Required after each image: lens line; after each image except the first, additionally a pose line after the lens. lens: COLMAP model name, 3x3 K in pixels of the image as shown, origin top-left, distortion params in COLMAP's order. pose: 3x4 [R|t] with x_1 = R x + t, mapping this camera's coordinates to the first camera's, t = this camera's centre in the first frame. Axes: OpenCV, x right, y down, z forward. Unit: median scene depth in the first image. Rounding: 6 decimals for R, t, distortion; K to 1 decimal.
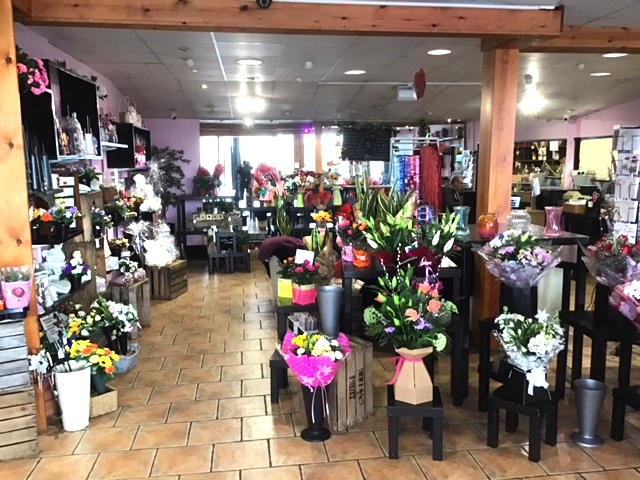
lens RADIAL K [[577.2, 0, 320.0], [0, 577.2, 240.0], [0, 0, 1]] dist [0.192374, -0.273010]
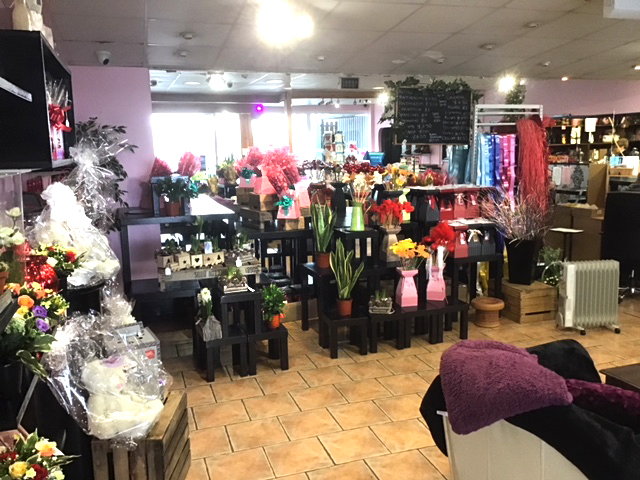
lens RADIAL K [[571.7, 0, 320.0], [0, 571.7, 240.0], [0, 0, 1]] dist [0.126357, -0.266074]
pose [[0.982068, -0.038968, 0.184455, -0.156011], [0.034661, 0.999047, 0.026522, -0.057962], [-0.185312, -0.019653, 0.982483, 0.443995]]
